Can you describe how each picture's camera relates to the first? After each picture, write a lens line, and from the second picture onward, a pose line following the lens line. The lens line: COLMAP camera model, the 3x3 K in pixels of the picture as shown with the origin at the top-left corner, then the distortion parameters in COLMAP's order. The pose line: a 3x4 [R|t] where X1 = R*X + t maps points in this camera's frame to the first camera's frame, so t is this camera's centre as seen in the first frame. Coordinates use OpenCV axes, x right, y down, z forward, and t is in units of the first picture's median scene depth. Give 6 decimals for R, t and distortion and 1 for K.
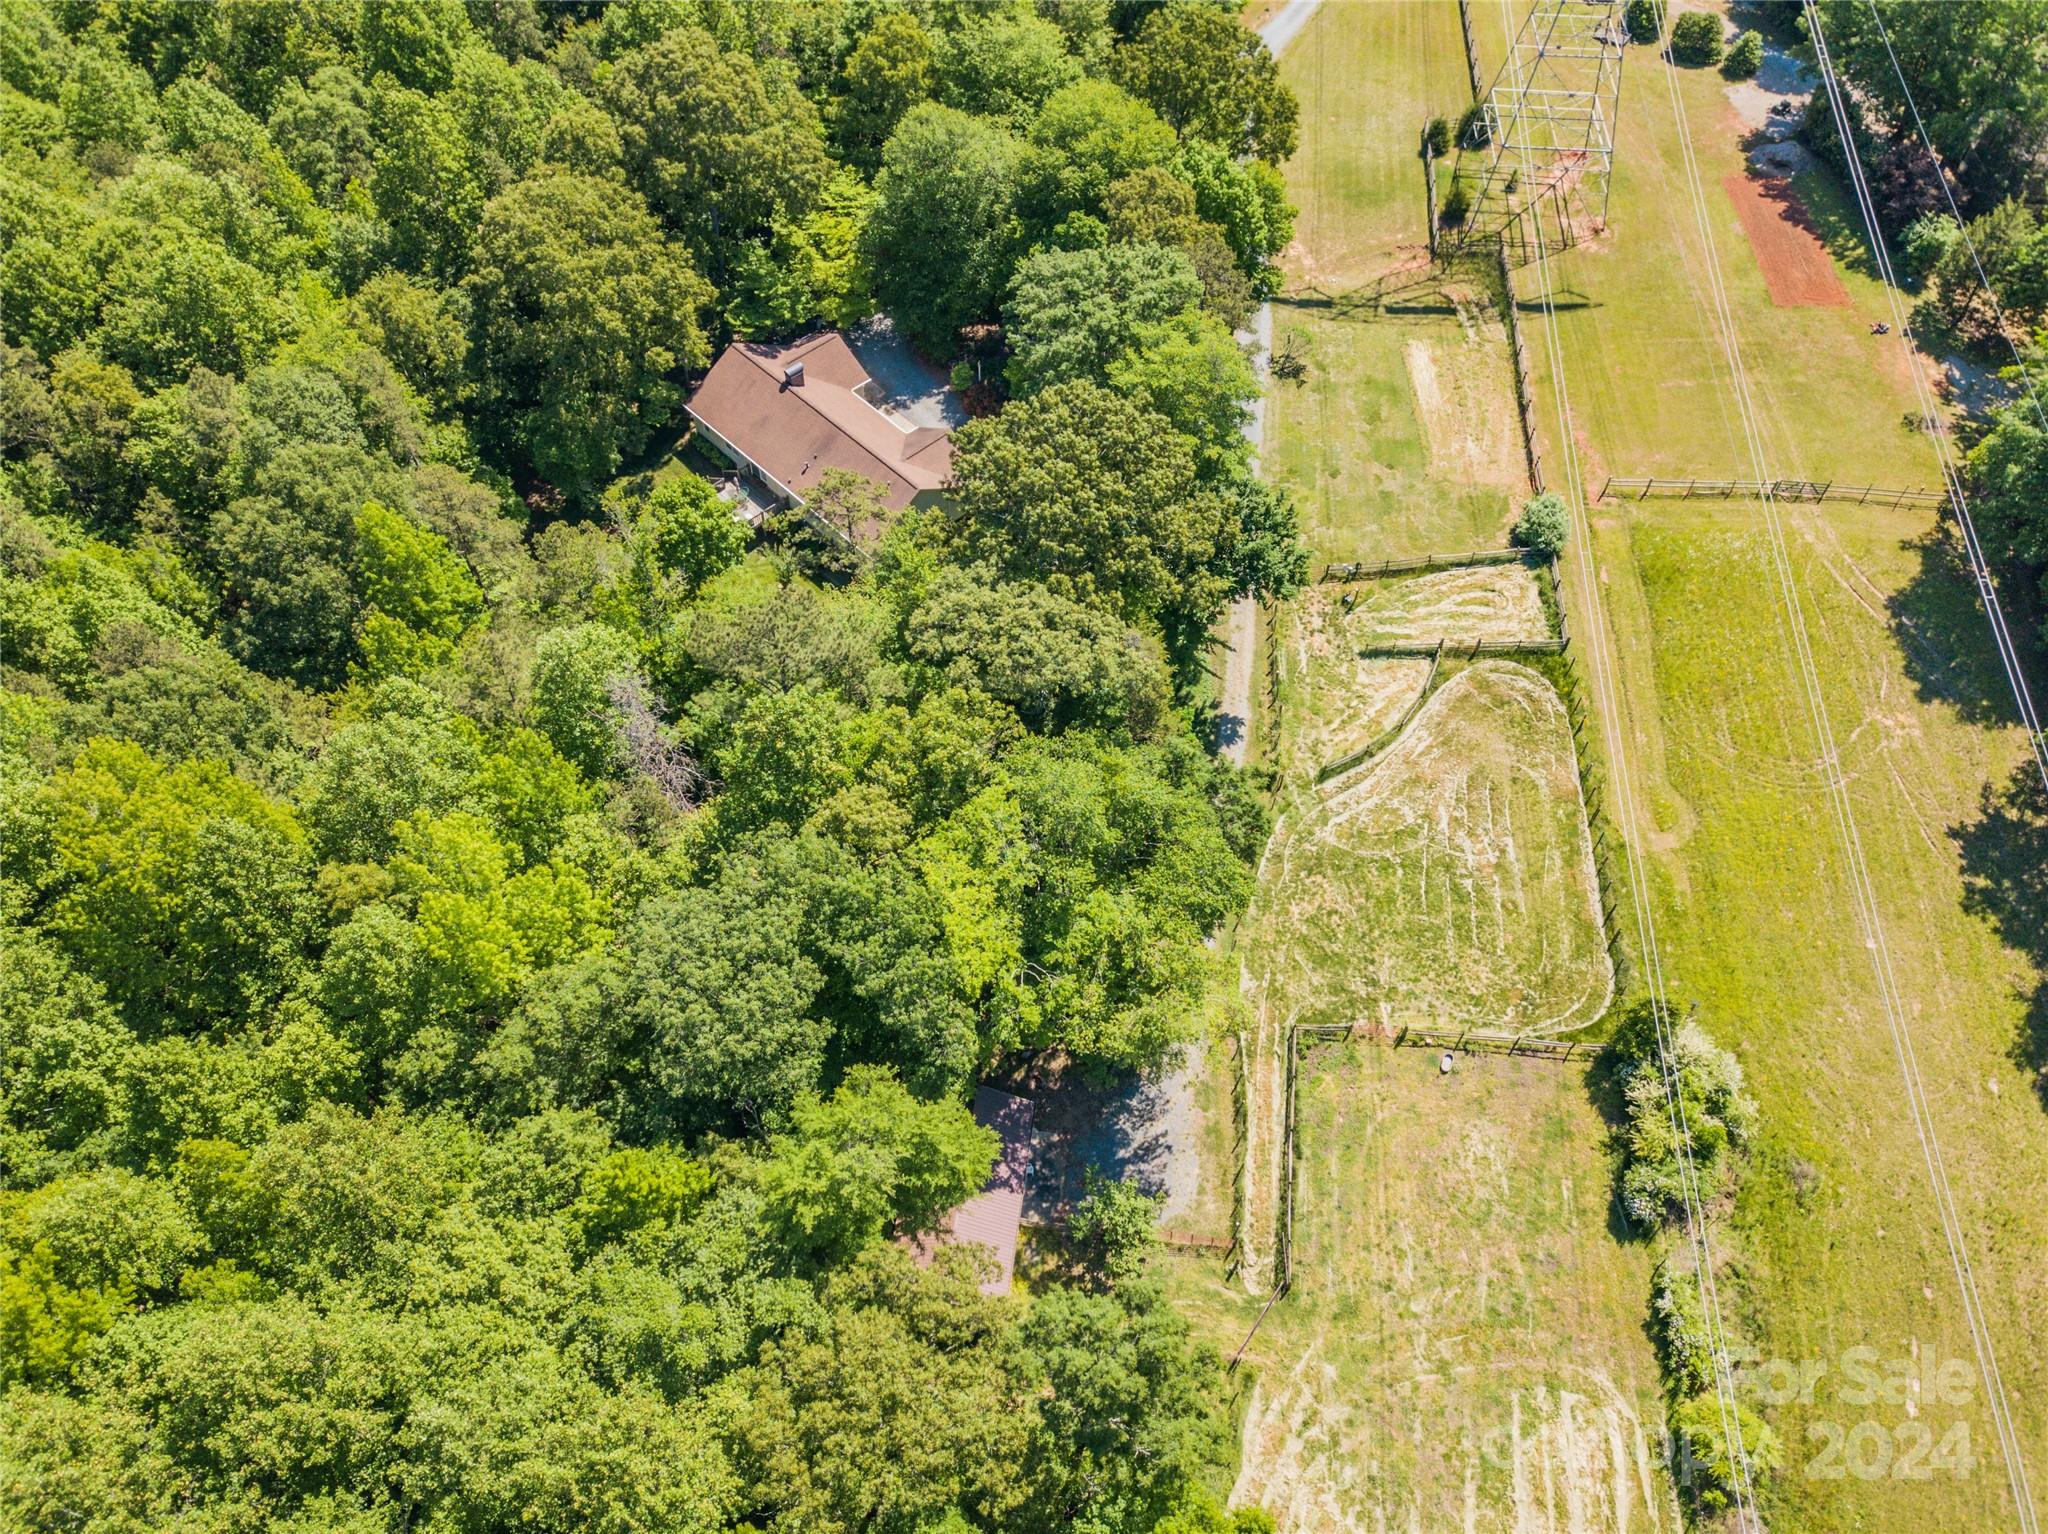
lens RADIAL K [[1549.3, 0, 1030.0], [0, 1549.3, 755.3], [0, 0, 1]] dist [0.015836, -0.010996]
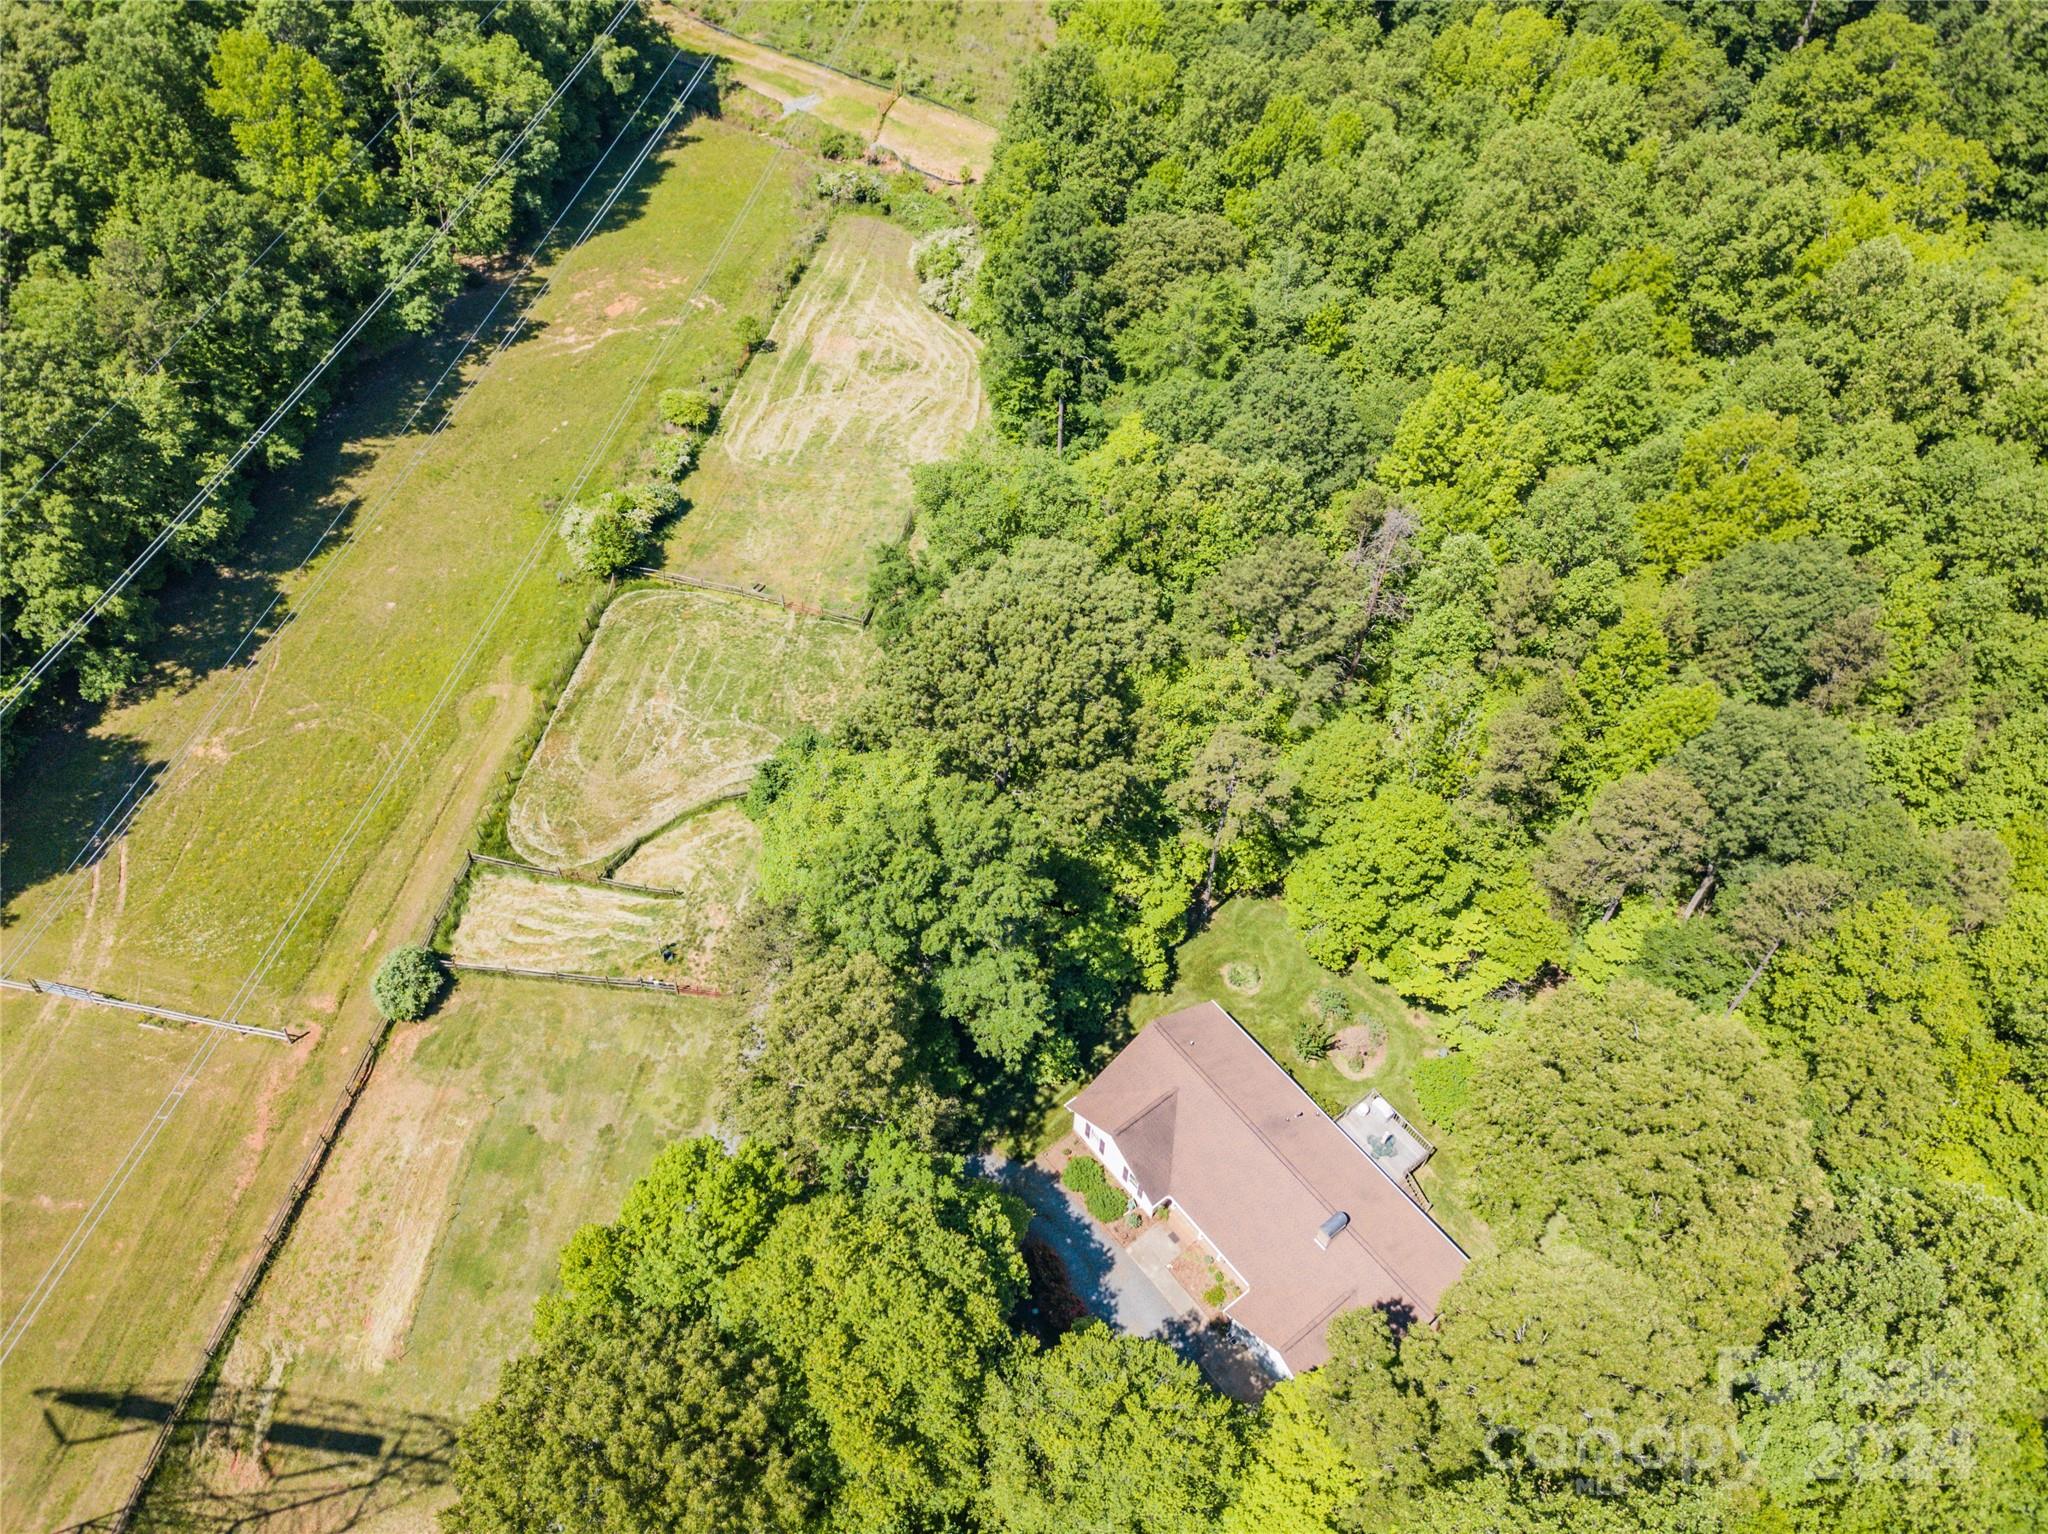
lens RADIAL K [[1549.3, 0, 1027.1], [0, 1549.3, 775.4], [0, 0, 1]] dist [0.015836, -0.010996]
pose [[-0.994969, -0.095795, 0.029338, -0.017533], [0.050409, -0.225603, 0.972914, -1.023612], [-0.086582, 0.969498, 0.229297, 0.745462]]
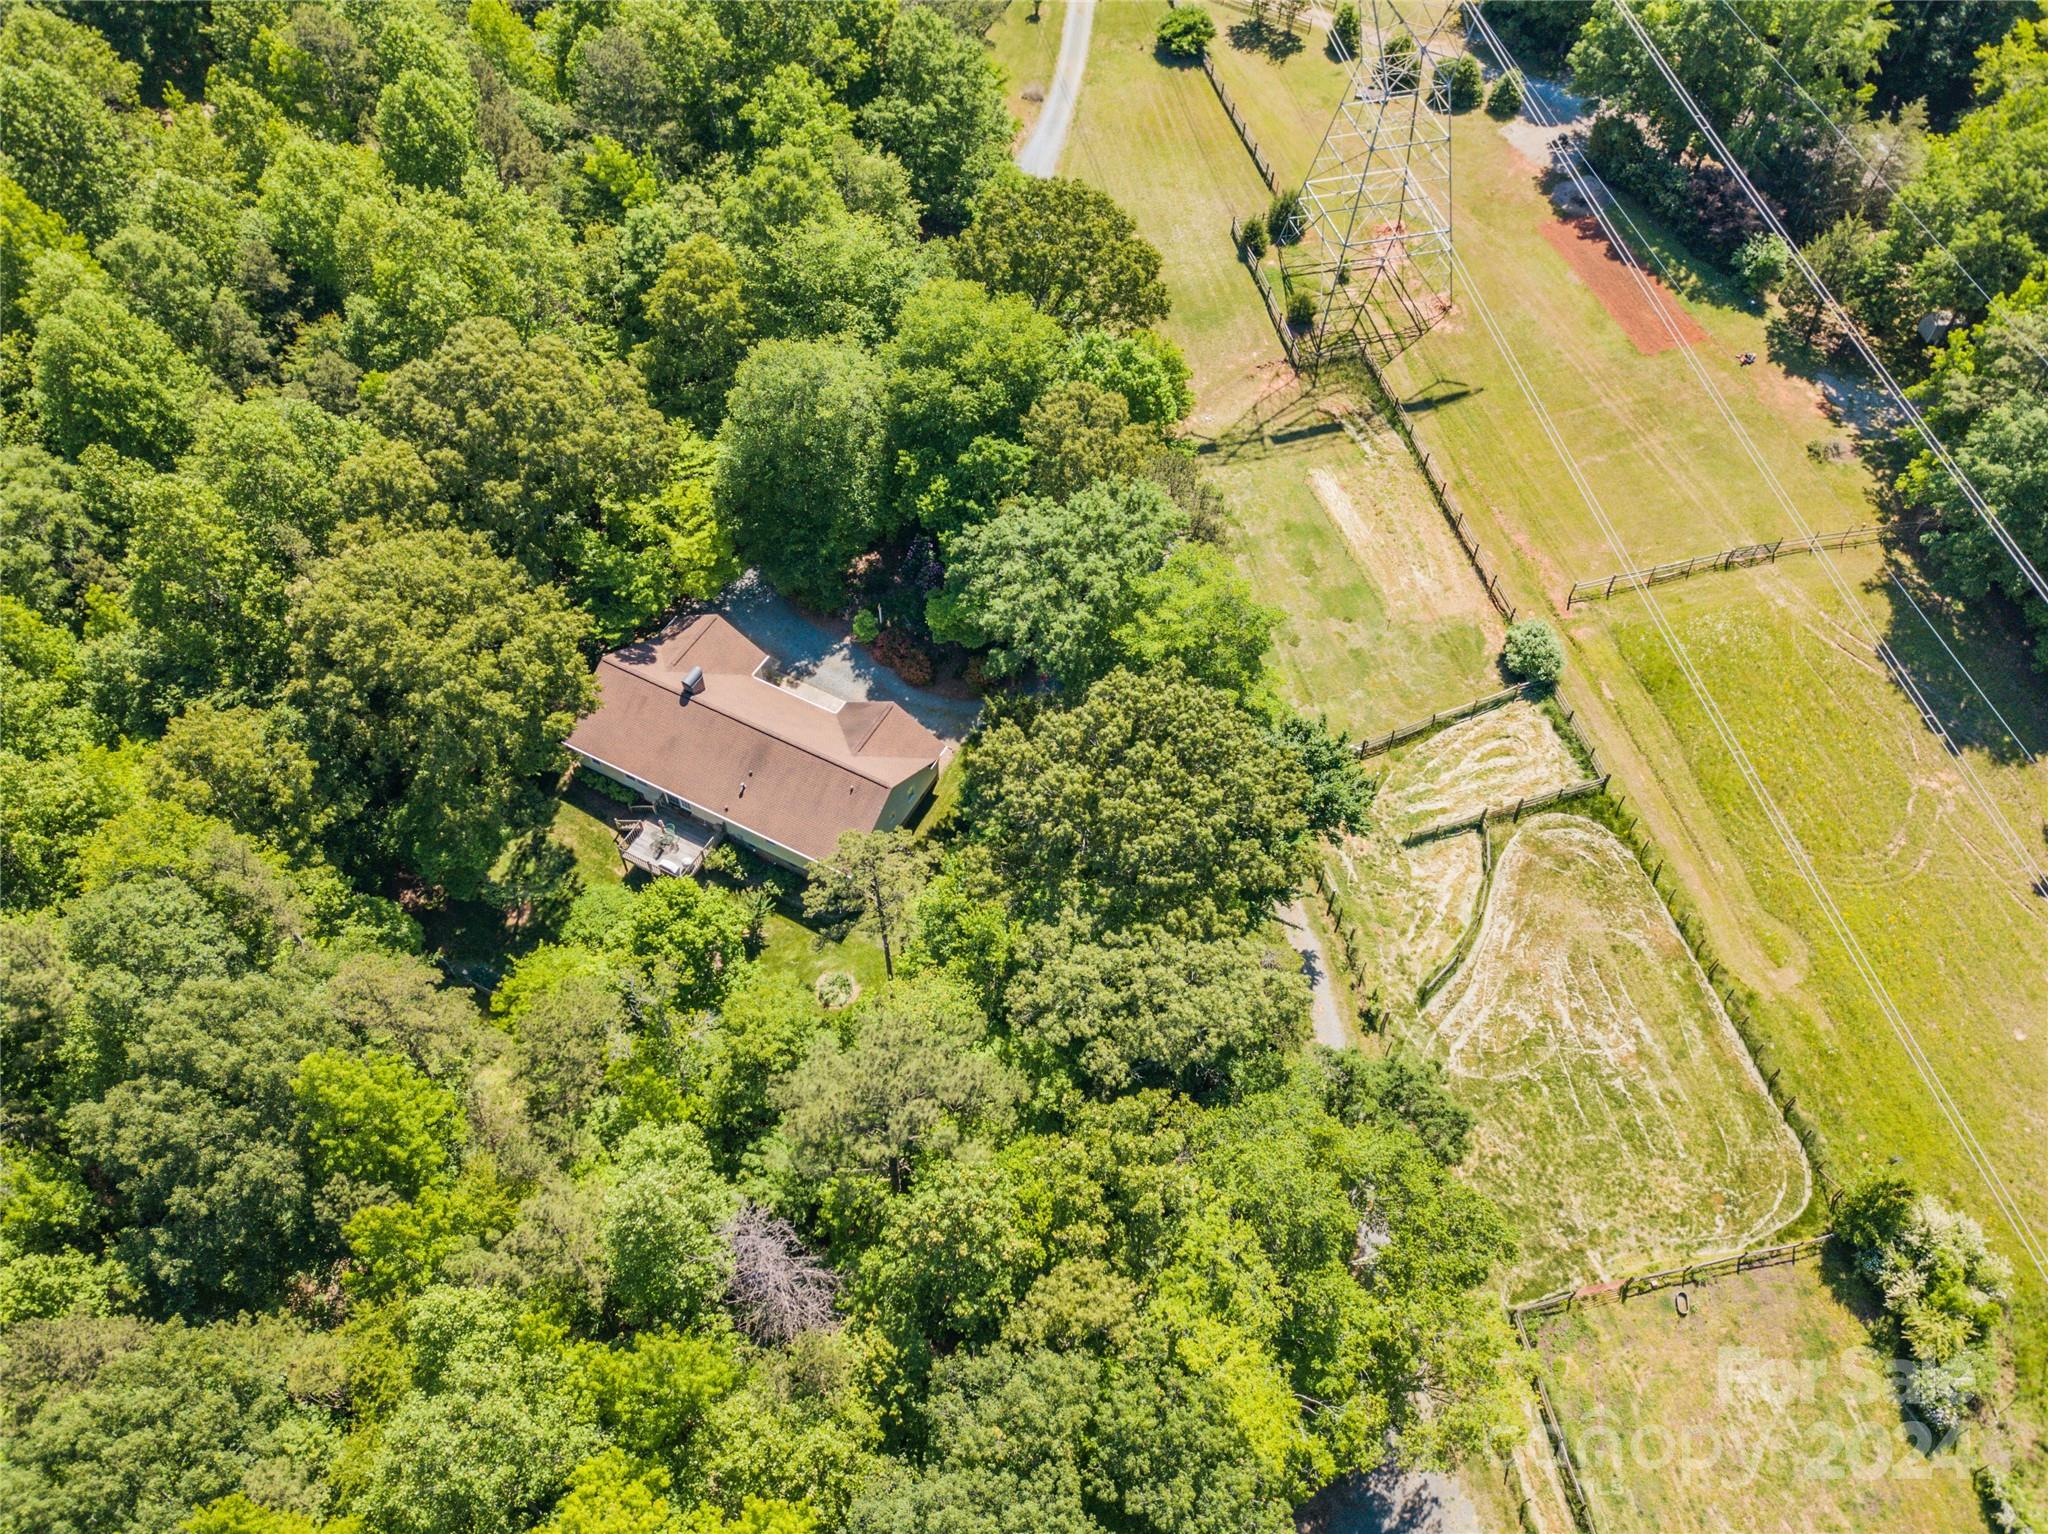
lens RADIAL K [[1549.3, 0, 1026.8], [0, 1549.3, 756.7], [0, 0, 1]] dist [0.015836, -0.010996]
pose [[0.950296, -0.248366, 0.187755, -0.169281], [0.248670, 0.968331, 0.022317, -0.205050], [-0.187352, 0.025481, 0.981962, 0.151935]]
